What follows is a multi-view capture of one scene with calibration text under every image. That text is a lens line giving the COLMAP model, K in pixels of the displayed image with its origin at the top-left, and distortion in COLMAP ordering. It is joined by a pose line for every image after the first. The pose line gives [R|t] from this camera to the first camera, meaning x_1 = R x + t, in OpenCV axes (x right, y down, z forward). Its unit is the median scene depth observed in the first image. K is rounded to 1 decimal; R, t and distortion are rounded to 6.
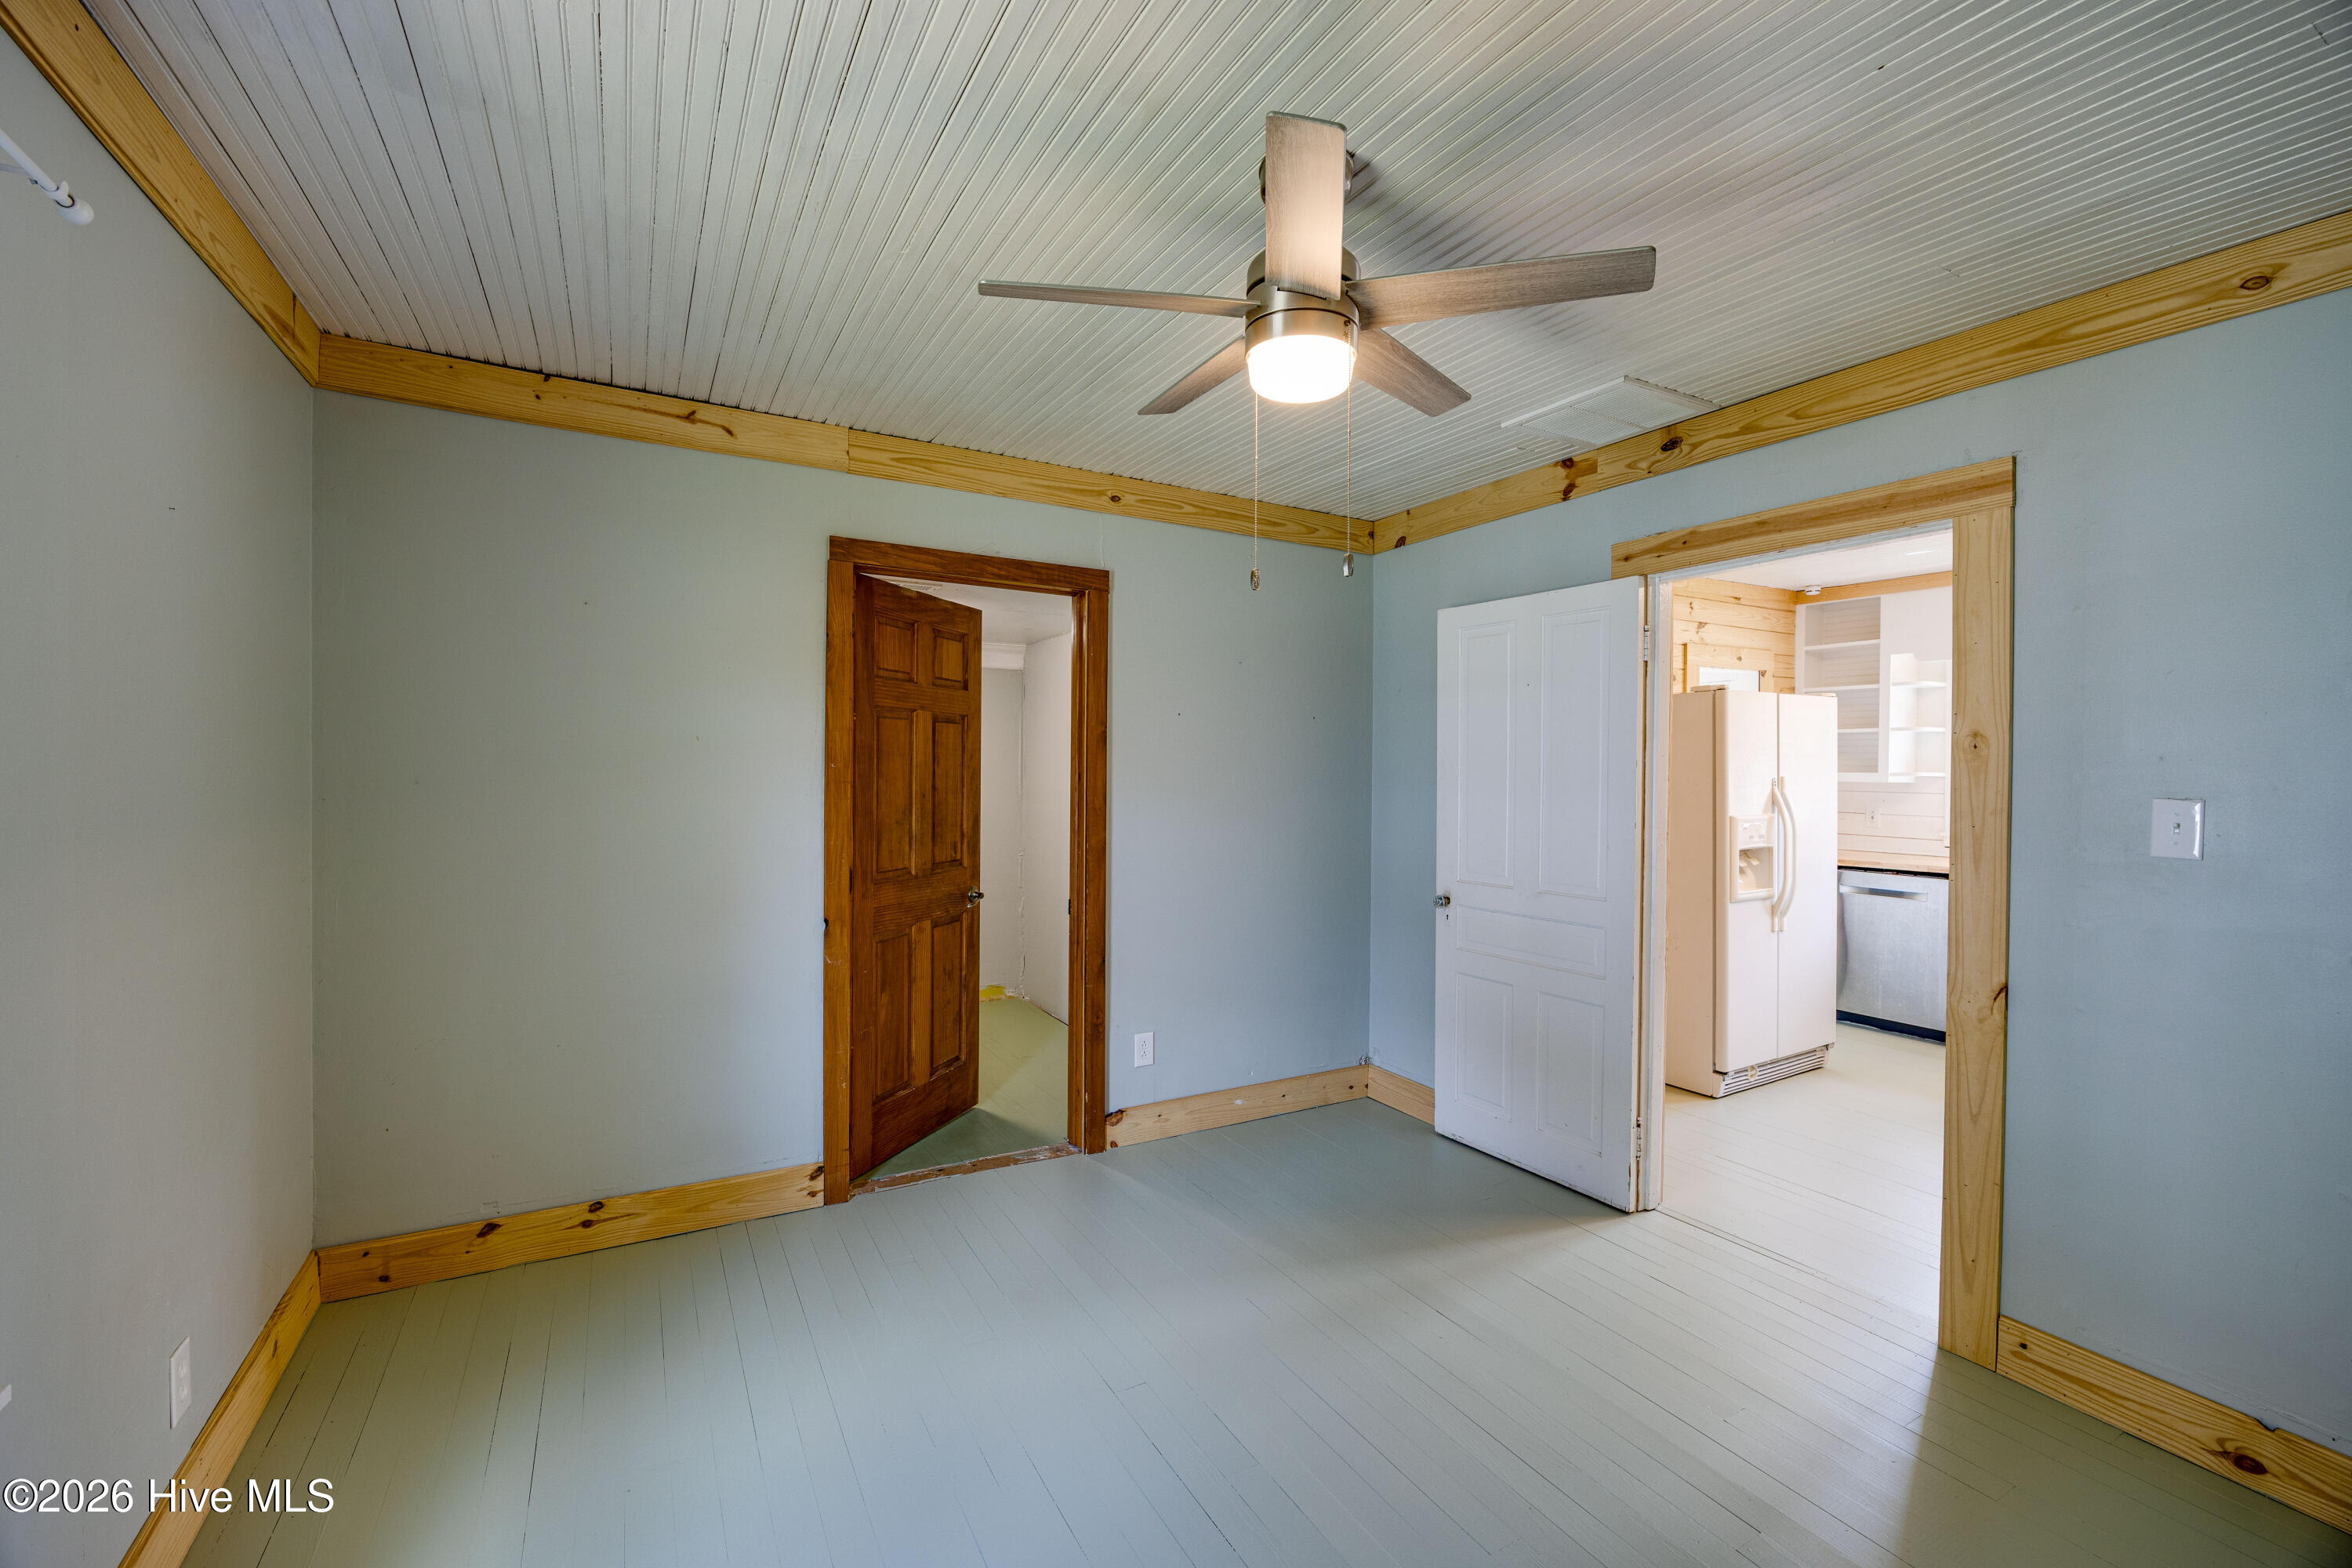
lens RADIAL K [[967.4, 0, 1182.1], [0, 967.4, 777.0], [0, 0, 1]] dist [-0.018030, 0.000159]
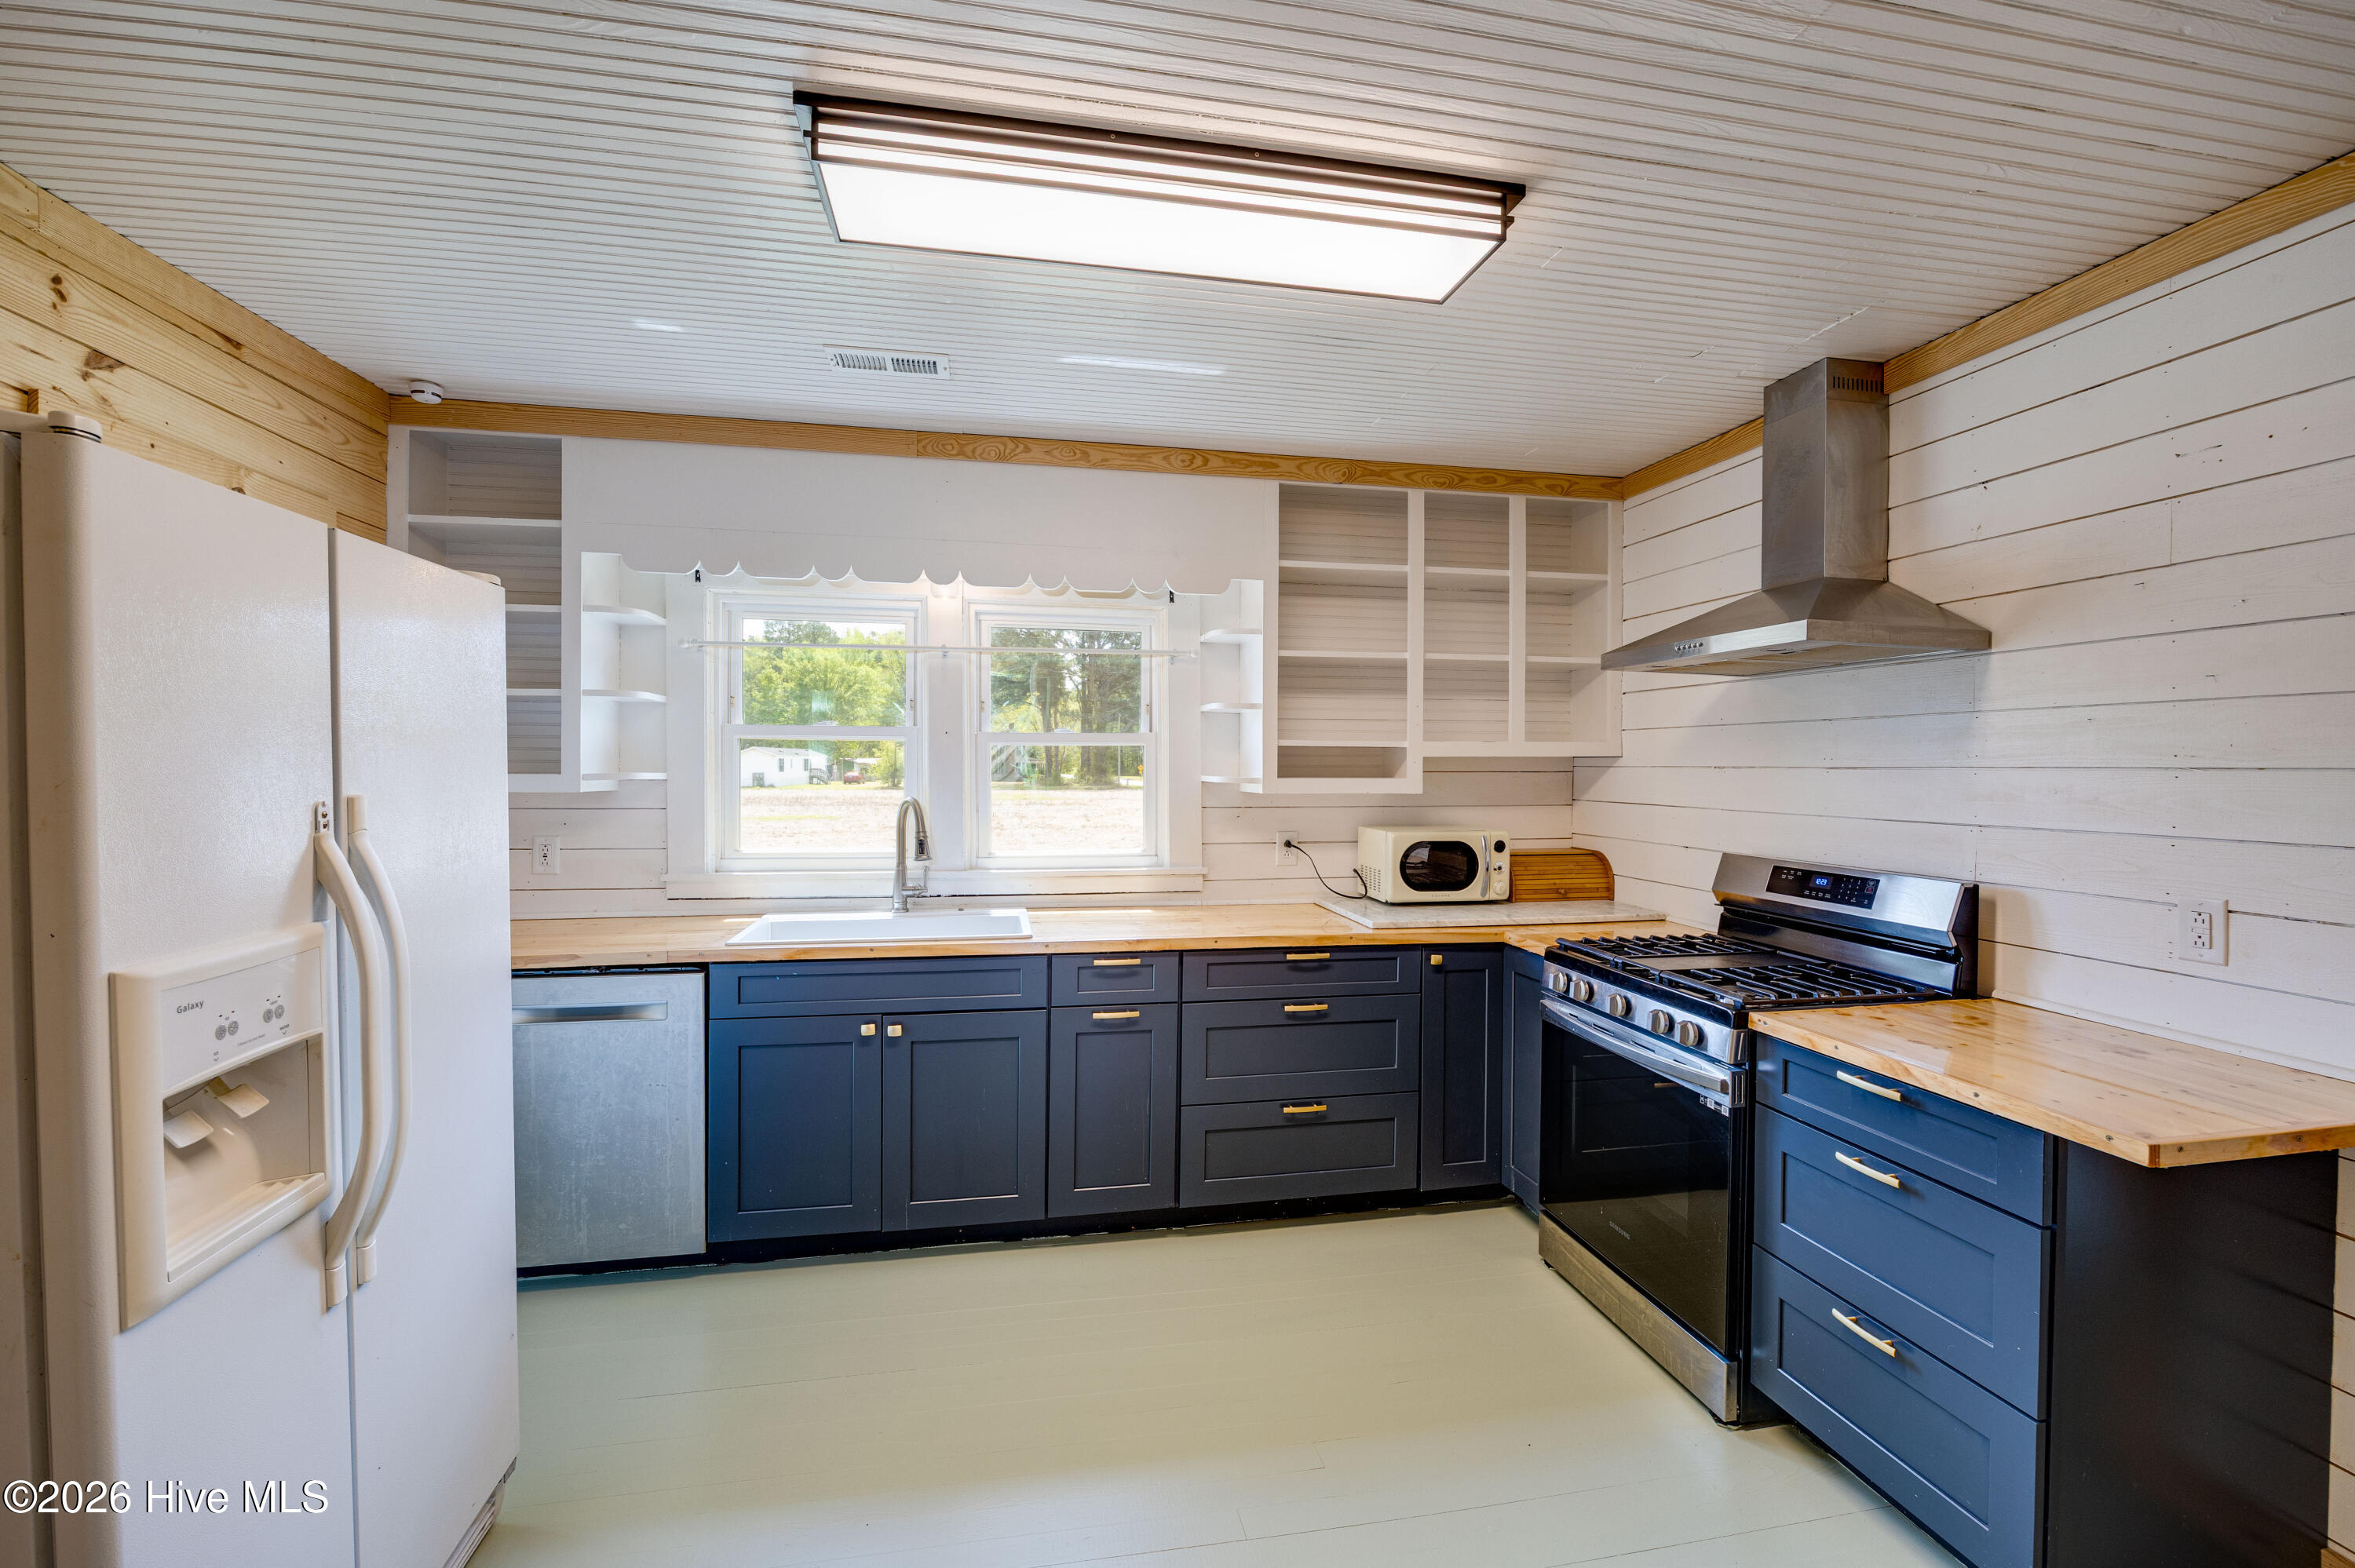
lens RADIAL K [[996.4, 0, 1179.4], [0, 996.4, 770.5], [0, 0, 1]] dist [-0.016536, 0.000958]
pose [[0.317669, -0.008516, 0.948164, 0.409464], [0.011825, 0.999917, 0.005020, -0.006907], [-0.948128, 0.009618, 0.317743, 0.647331]]
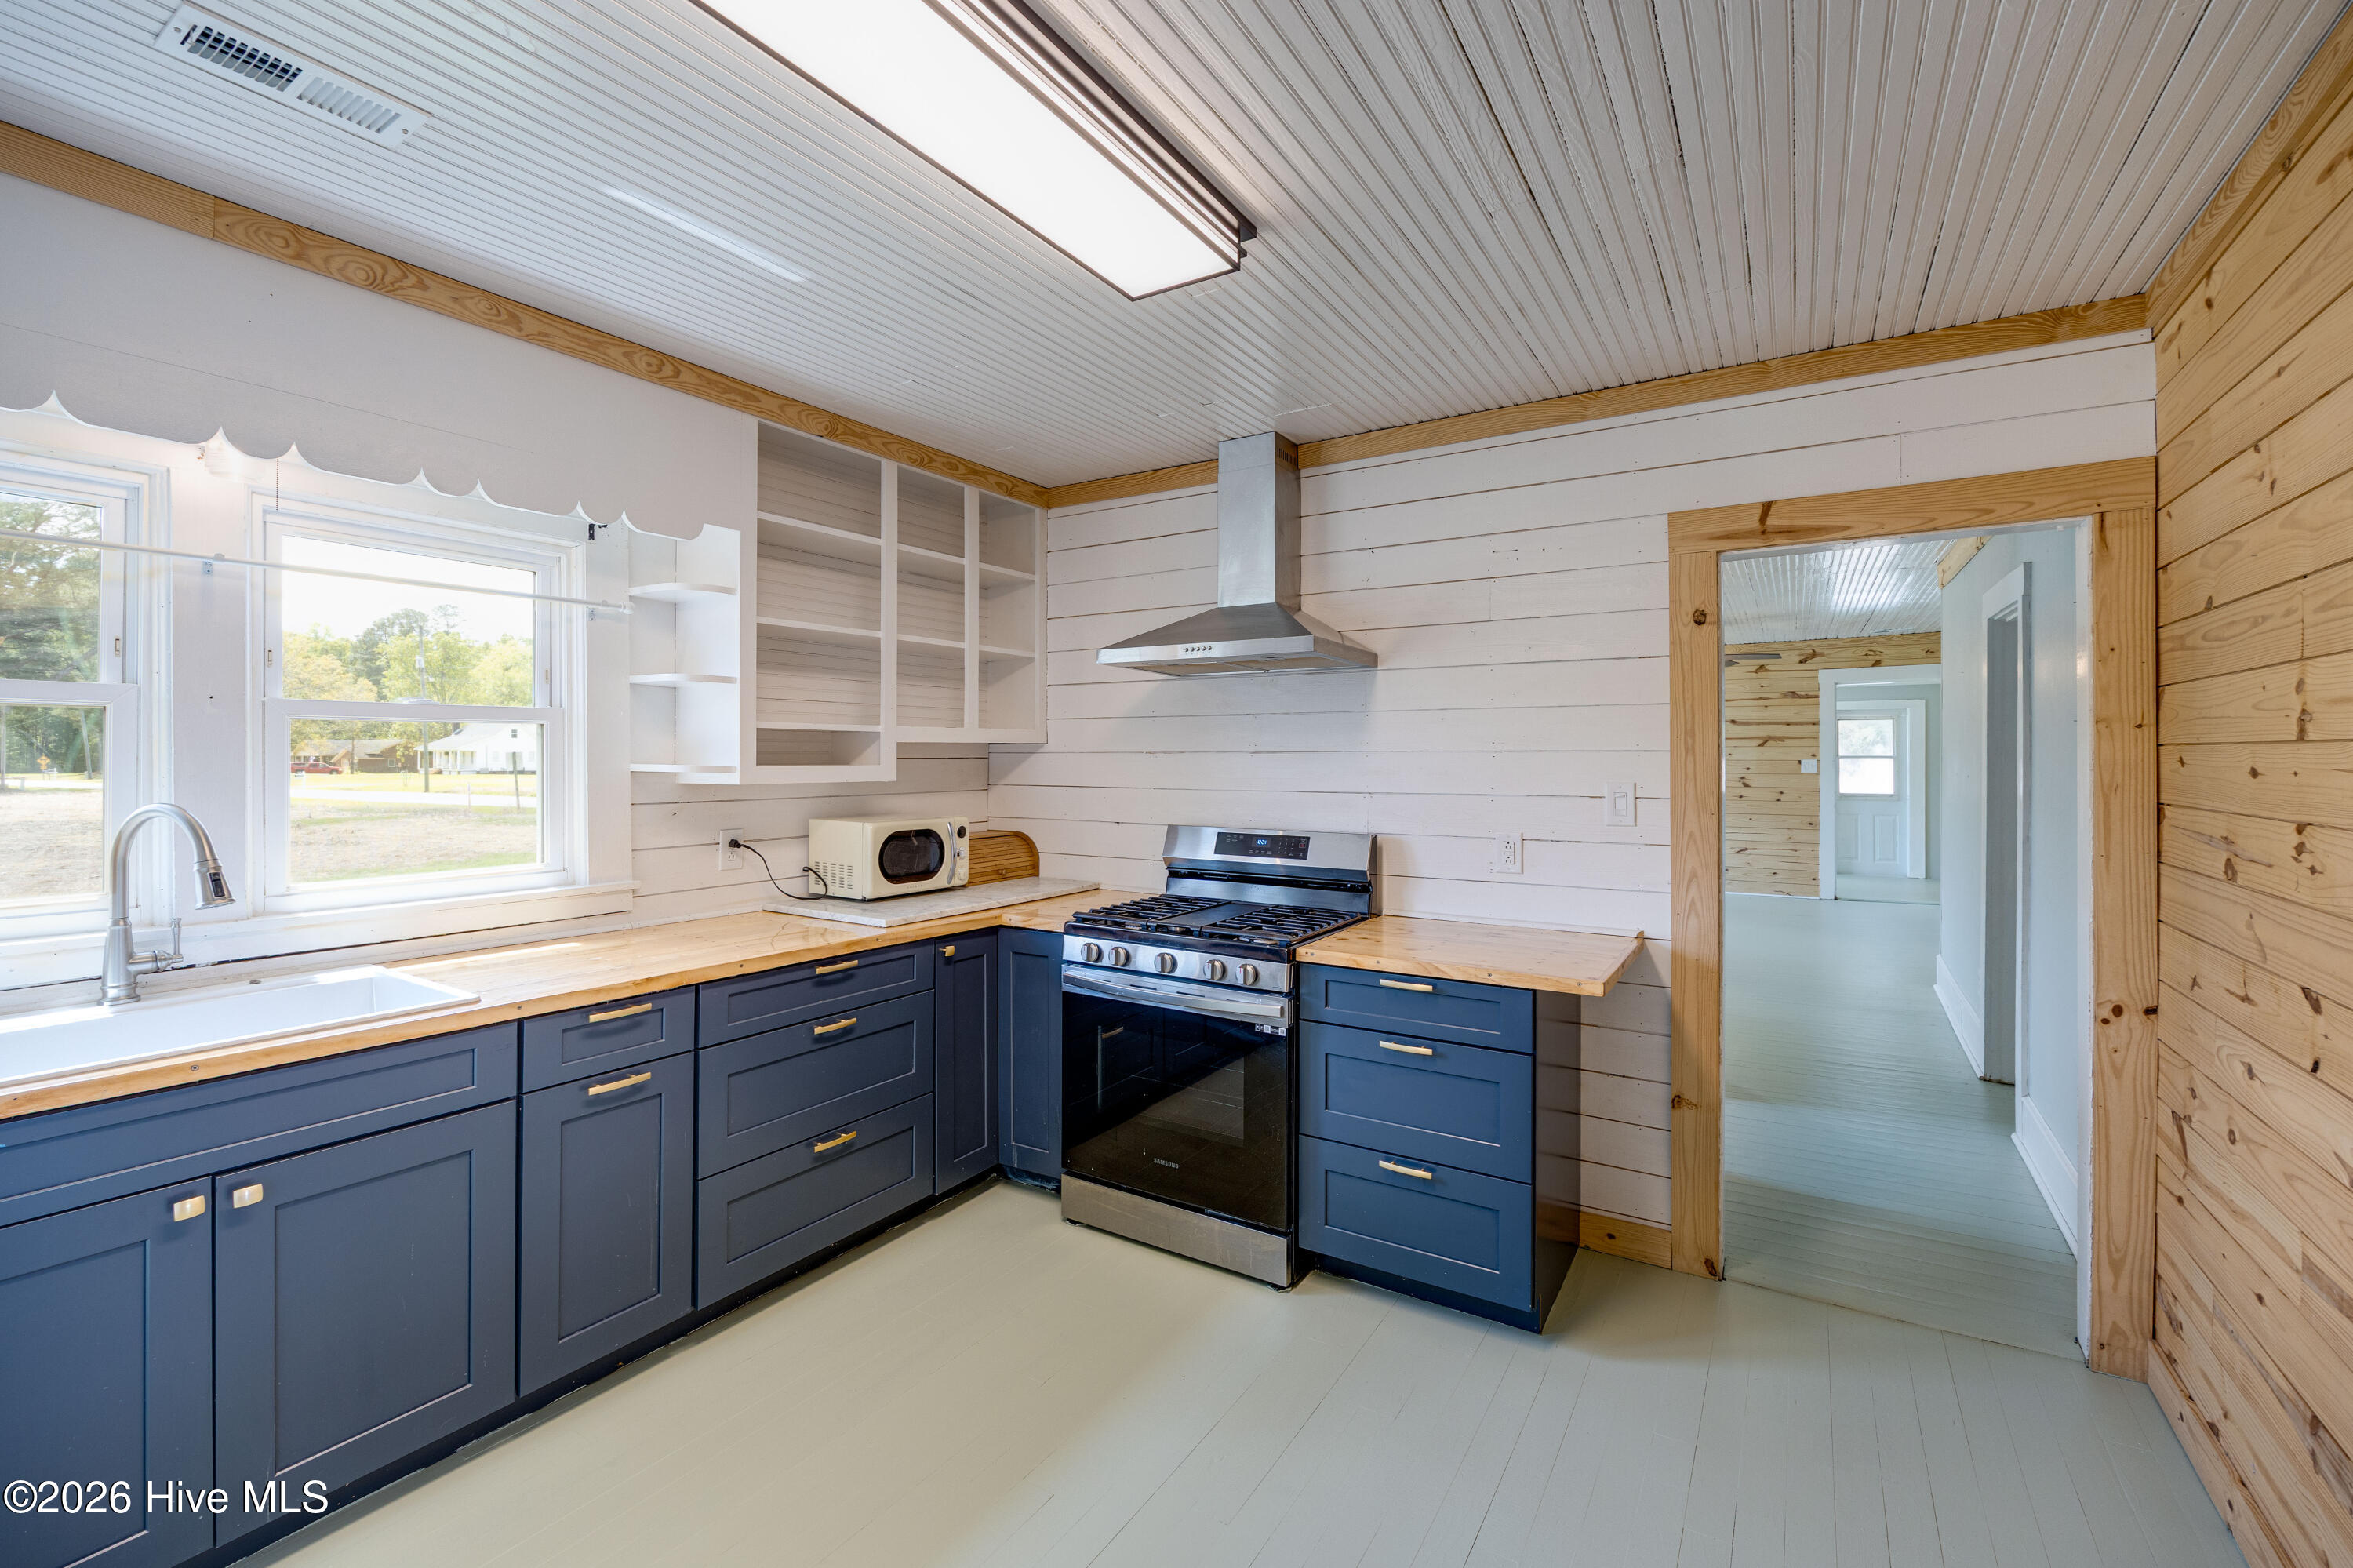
lens RADIAL K [[995.8, 0, 1171.5], [0, 995.8, 753.2], [0, 0, 1]] dist [-0.016536, 0.000958]
pose [[-0.472614, -0.000457, 0.881269, 0.460268], [0.011321, 0.999914, 0.006589, -0.005973], [-0.881197, 0.013091, -0.472568, 0.891952]]
